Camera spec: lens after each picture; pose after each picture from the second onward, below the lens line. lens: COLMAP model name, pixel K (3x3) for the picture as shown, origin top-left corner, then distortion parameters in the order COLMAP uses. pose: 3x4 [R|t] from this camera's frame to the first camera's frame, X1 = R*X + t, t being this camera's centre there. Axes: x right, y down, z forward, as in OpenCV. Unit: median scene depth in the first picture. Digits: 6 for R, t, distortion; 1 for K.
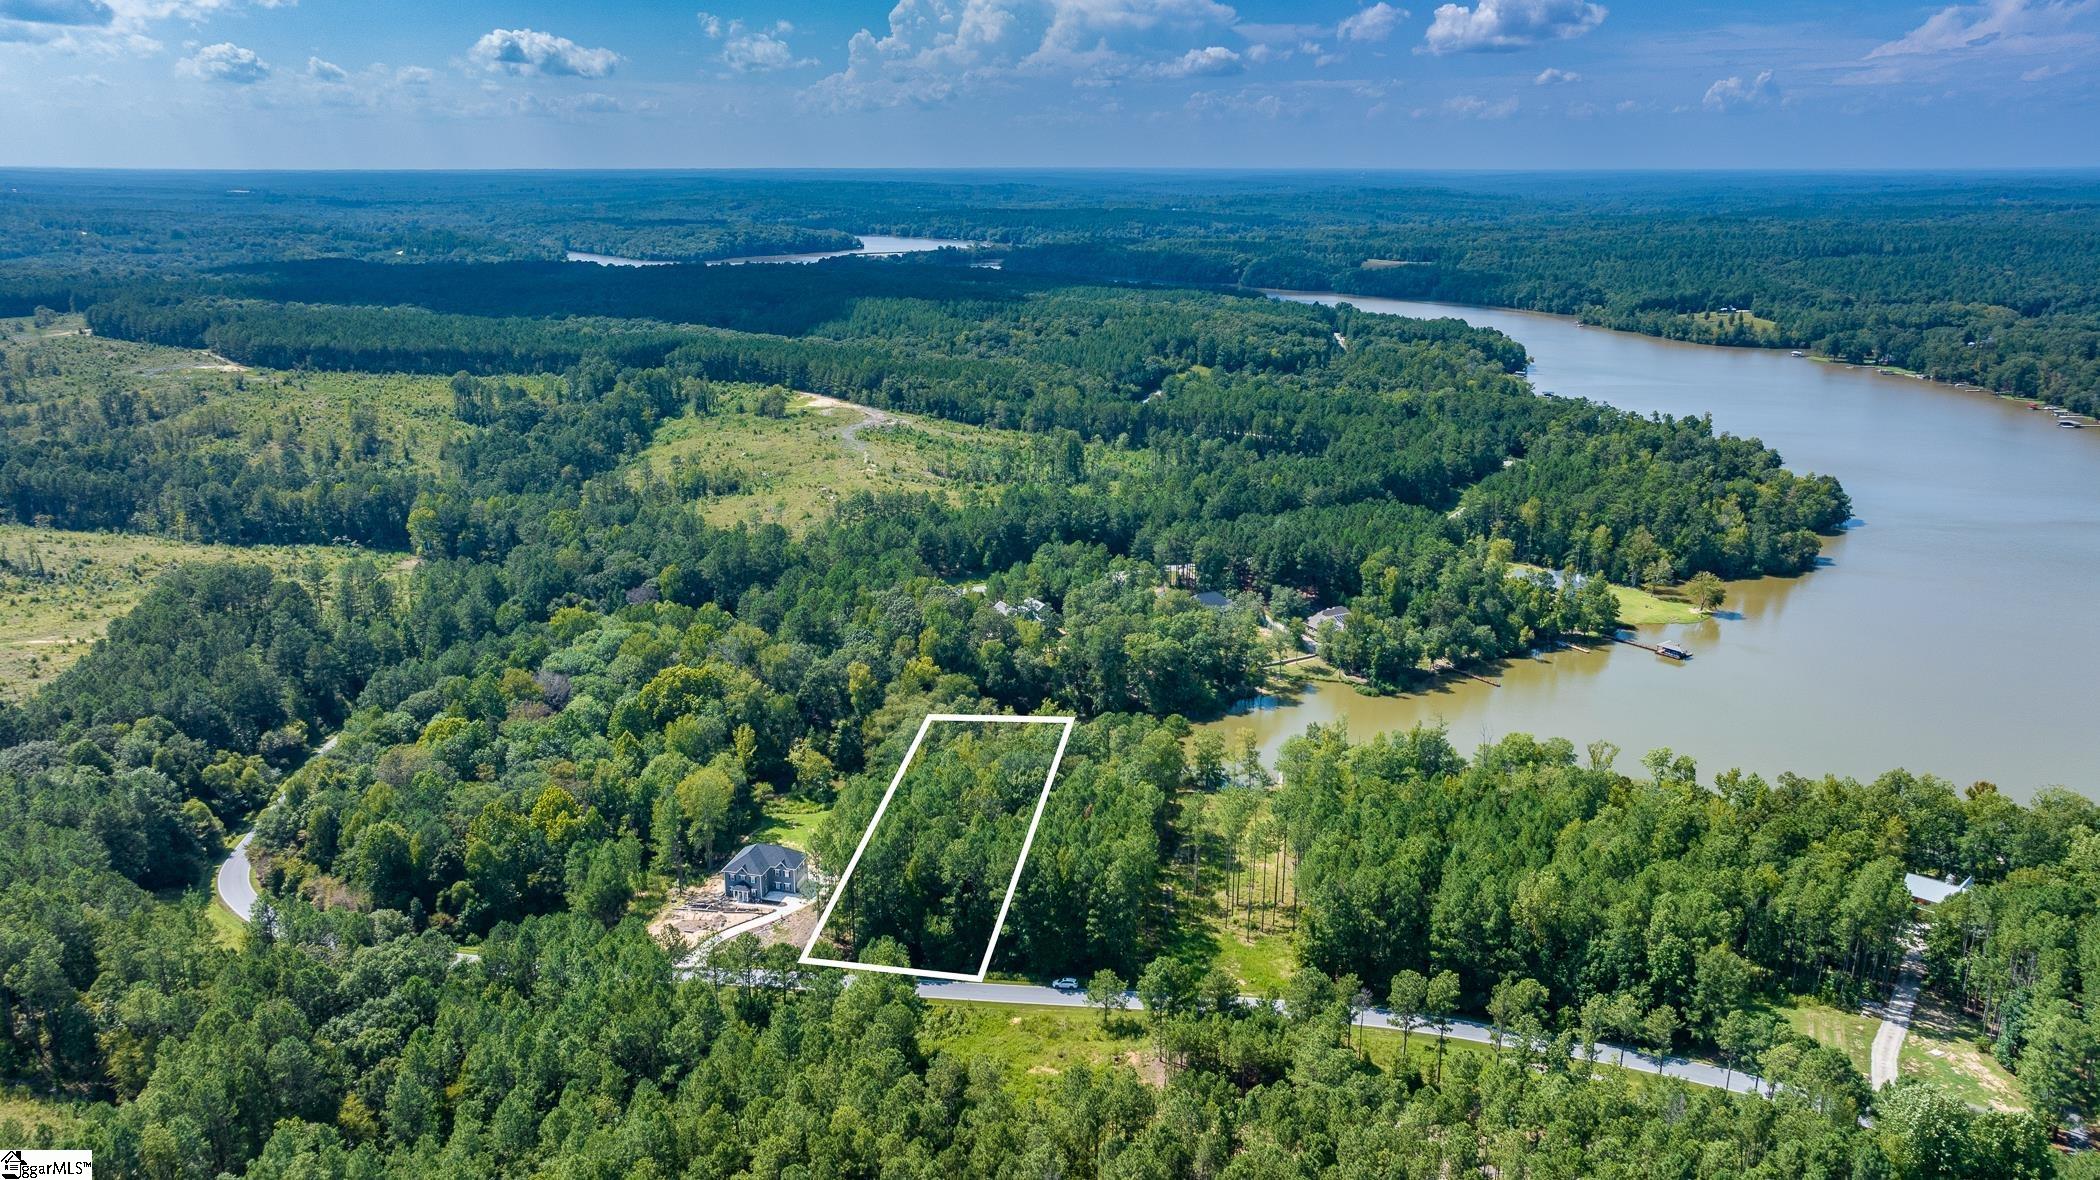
lens RADIAL K [[1488.6, 0, 1050.0], [0, 1488.6, 590.0], [0, 0, 1]] dist [-0.025413, 0.059314]
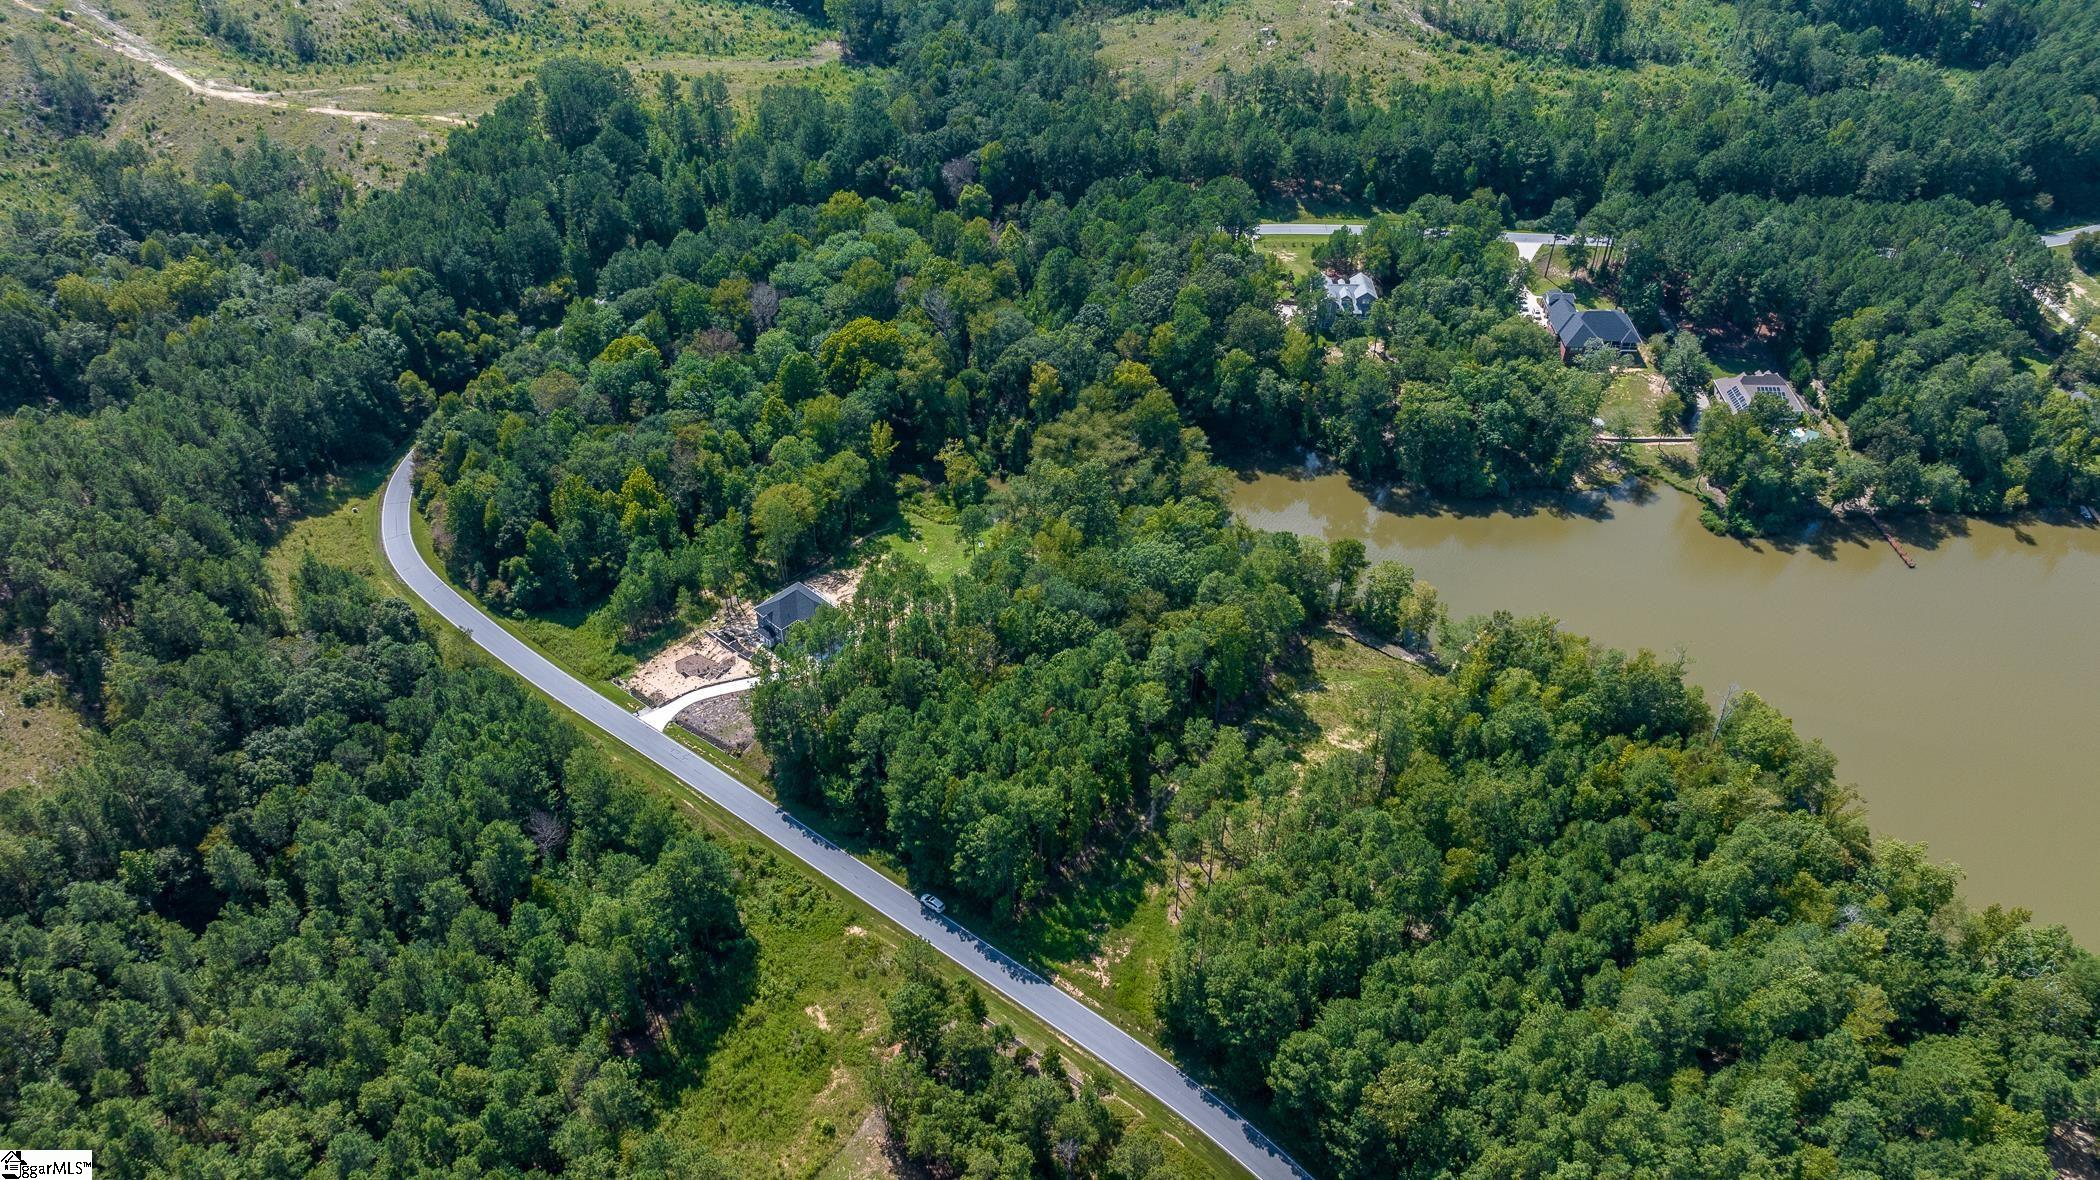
lens RADIAL K [[1474.4, 0, 1050.0], [0, 1474.4, 590.0], [0, 0, 1]] dist [-0.019710, 0.048467]
pose [[0.872384, 0.320603, -0.368999, 0.162271], [-0.137864, 0.885601, 0.443513, -0.149769], [0.468977, -0.336042, 0.816784, 0.165468]]
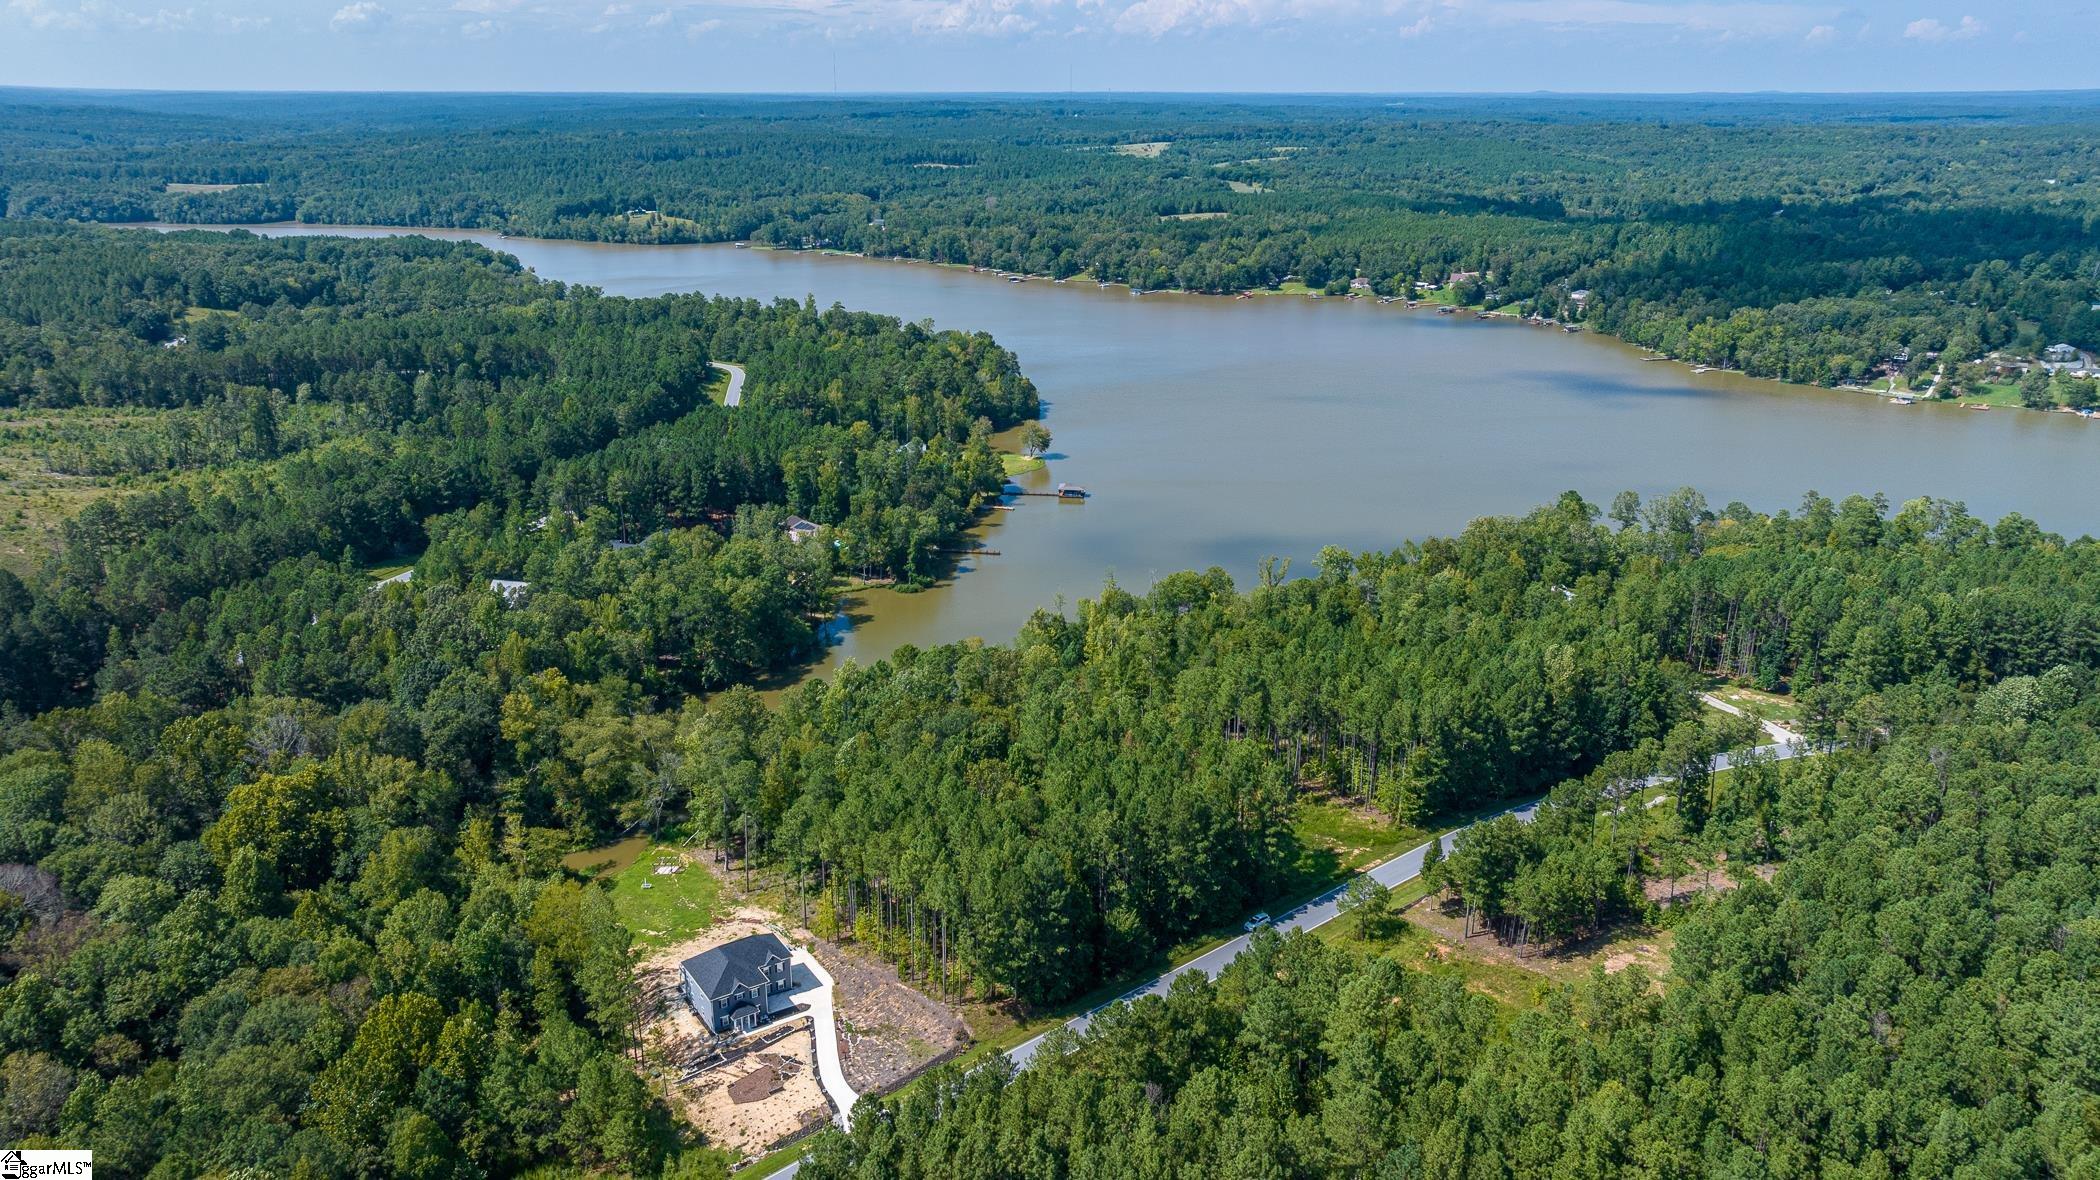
lens RADIAL K [[1474.4, 0, 1050.0], [0, 1474.4, 590.0], [0, 0, 1]] dist [-0.019710, 0.048467]
pose [[0.687202, -0.234050, 0.687731, -0.288361], [0.199276, 0.971099, 0.131364, -0.028122], [-0.698601, 0.046775, 0.713981, 0.215345]]
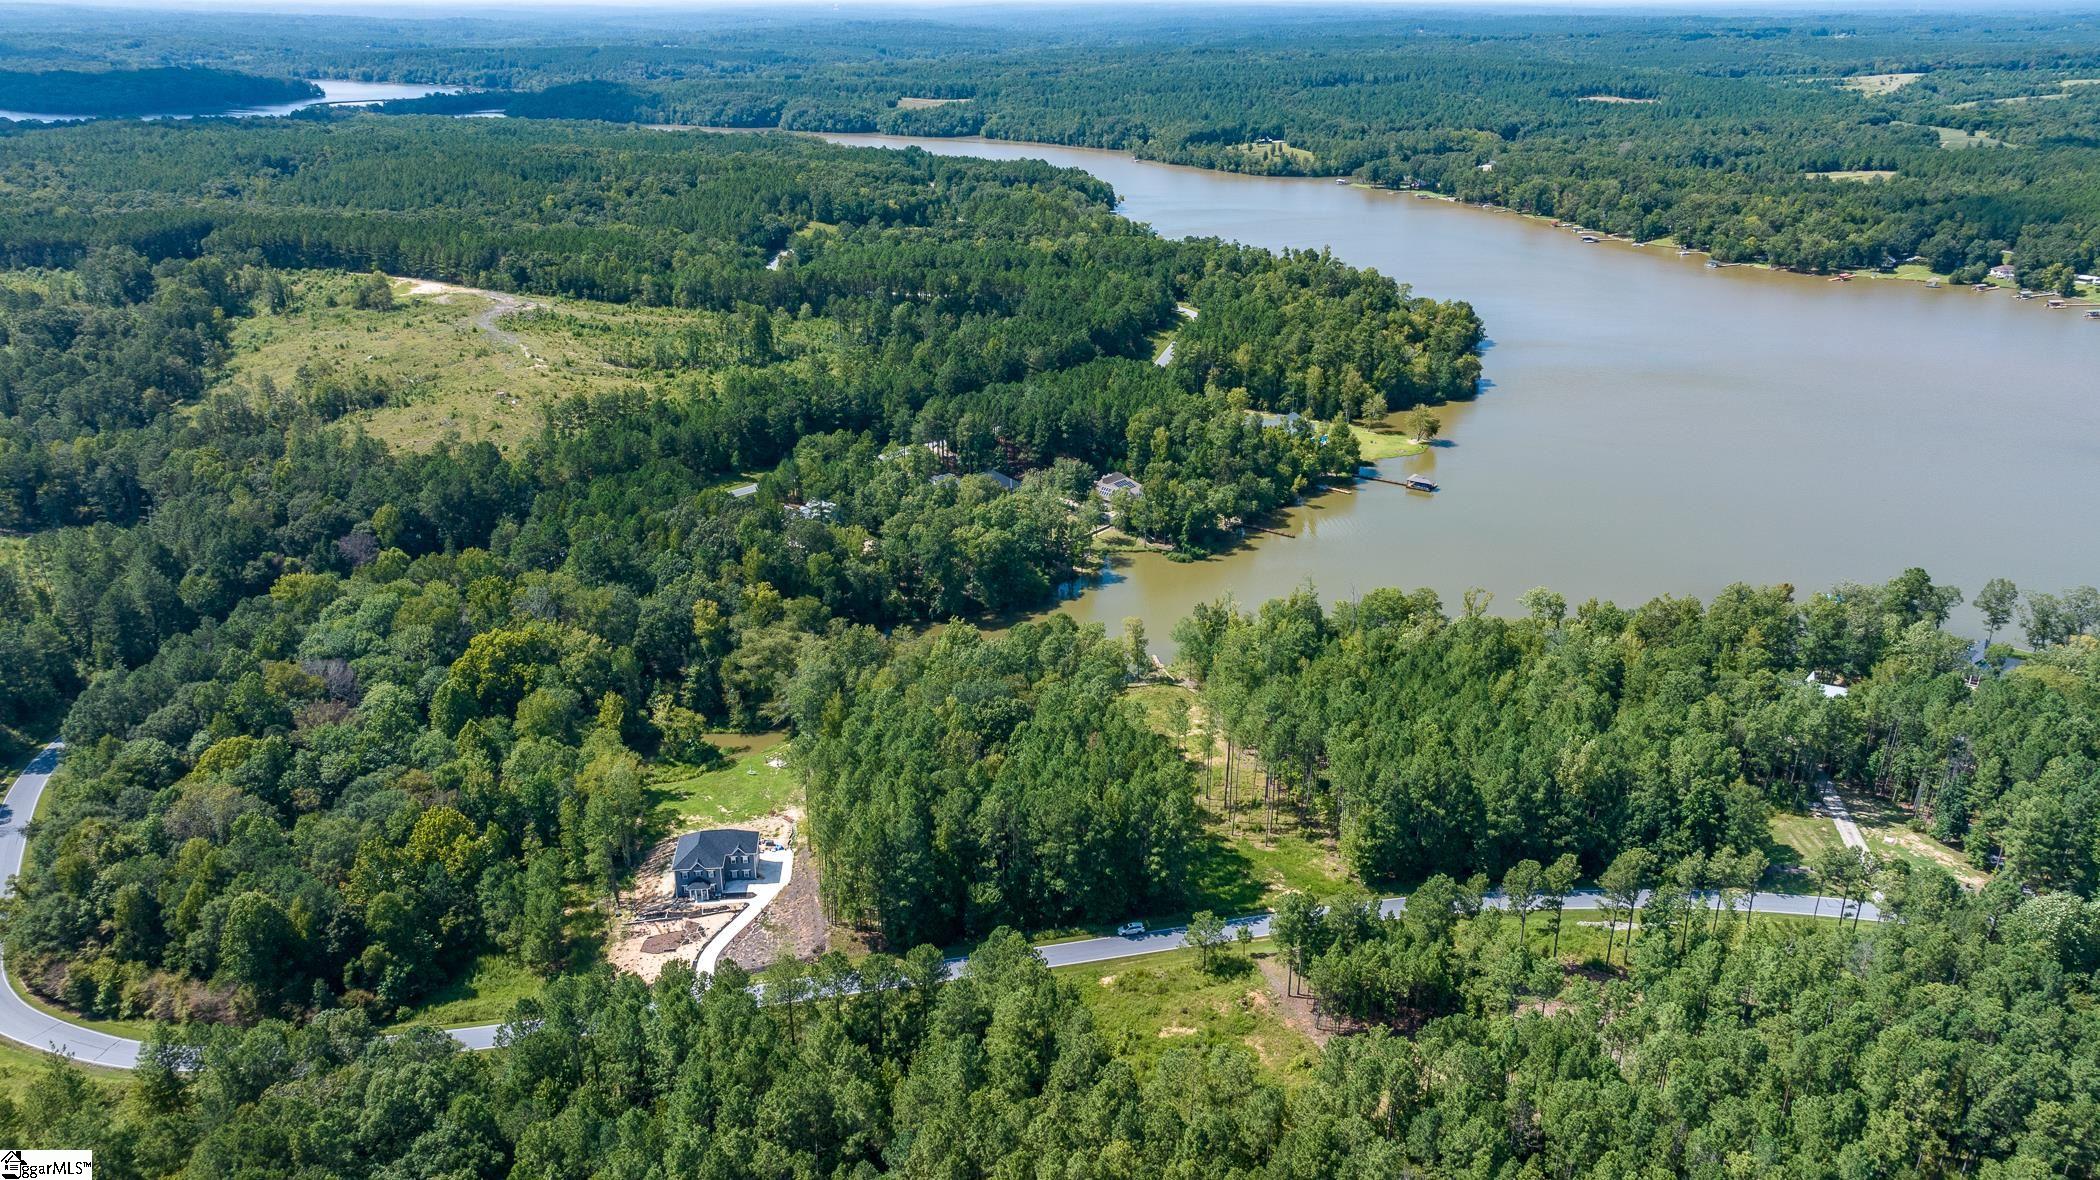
lens RADIAL K [[1477.4, 0, 1050.0], [0, 1477.4, 590.0], [0, 0, 1]] dist [-0.036442, 0.090585]
pose [[0.942931, -0.125092, 0.308600, -0.138916], [0.092087, 0.988573, 0.119346, -0.028916], [-0.320003, -0.084117, 0.943675, 0.073663]]
